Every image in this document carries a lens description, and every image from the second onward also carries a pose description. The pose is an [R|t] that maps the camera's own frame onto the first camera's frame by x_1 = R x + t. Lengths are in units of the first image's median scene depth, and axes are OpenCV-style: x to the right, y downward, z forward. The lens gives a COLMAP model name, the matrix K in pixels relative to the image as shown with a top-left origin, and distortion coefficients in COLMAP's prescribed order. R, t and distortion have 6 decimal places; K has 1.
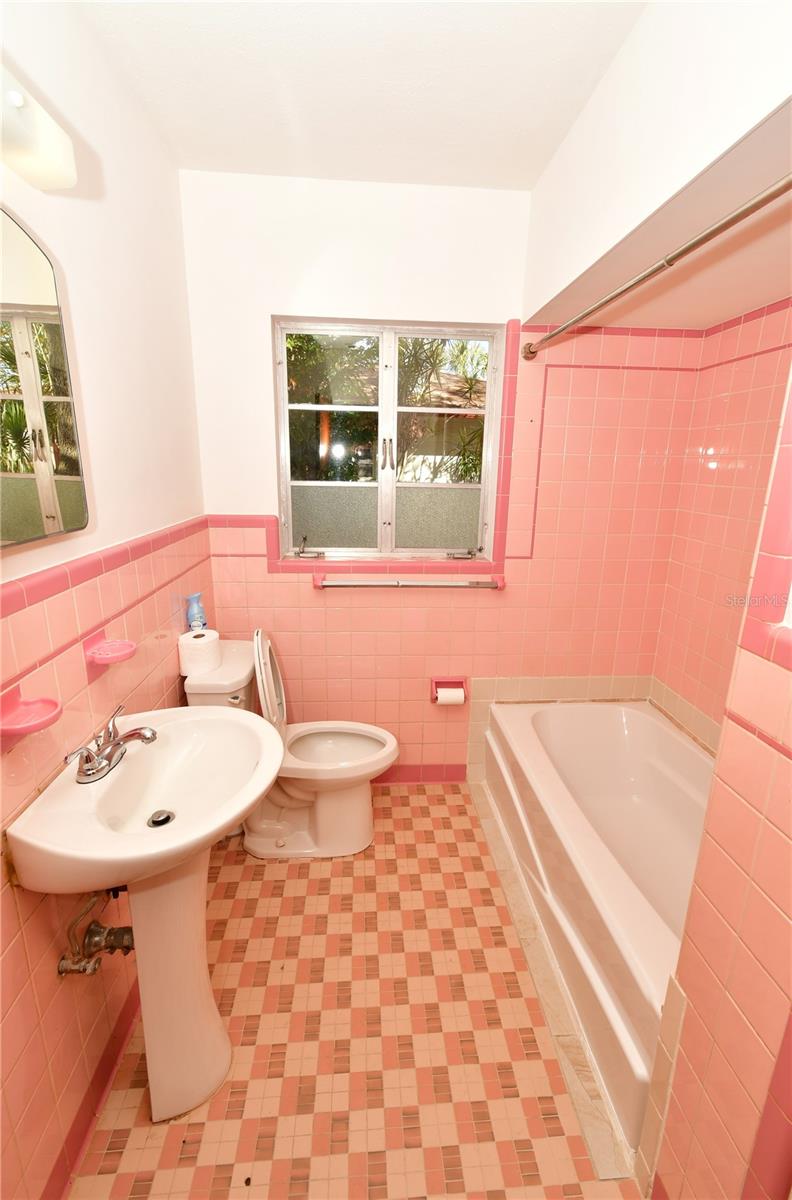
lens RADIAL K [[535.0, 0, 396.0], [0, 535.0, 600.0], [0, 0, 1]] dist [0.000623, 0.000004]
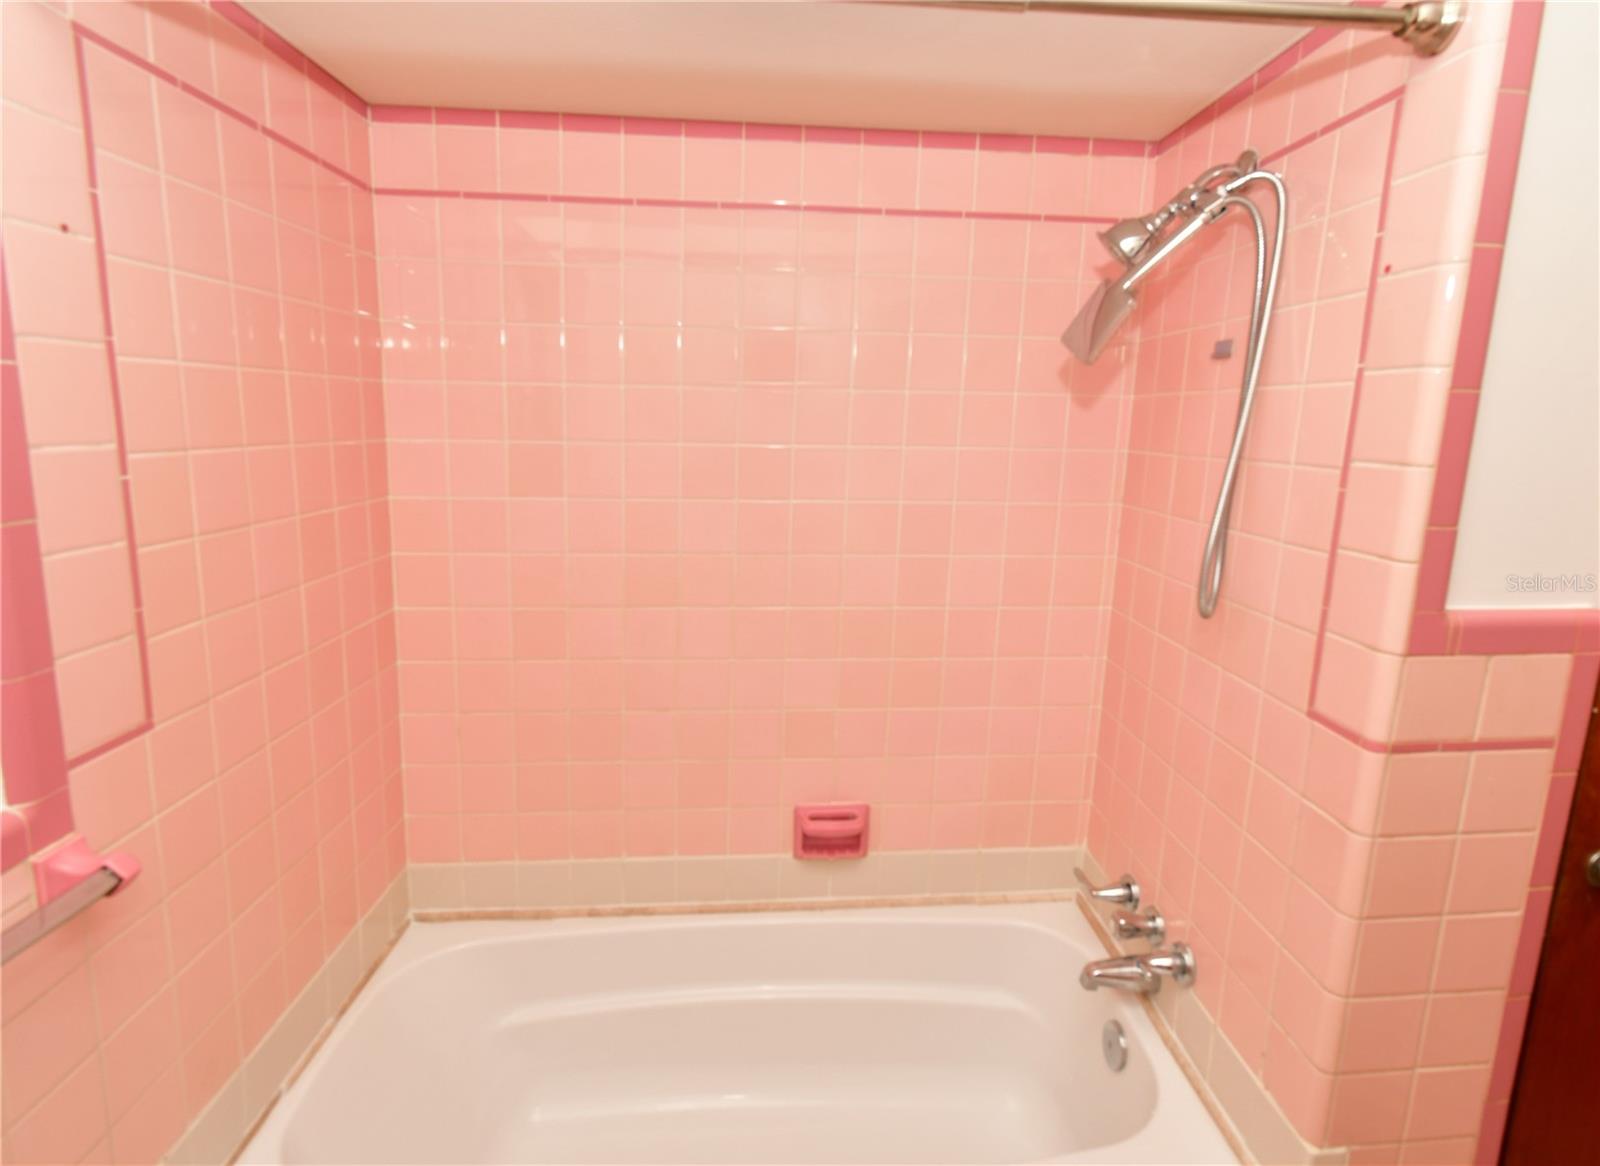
lens RADIAL K [[820.0, 0, 800.0], [0, 820.0, 556.4], [0, 0, 1]] dist [0.001148, 0.000289]
pose [[-0.015833, -0.188382, 0.981968, -0.159082], [0.232713, 0.954427, 0.186851, -0.165679], [-0.972416, 0.231476, 0.028728, 0.643379]]
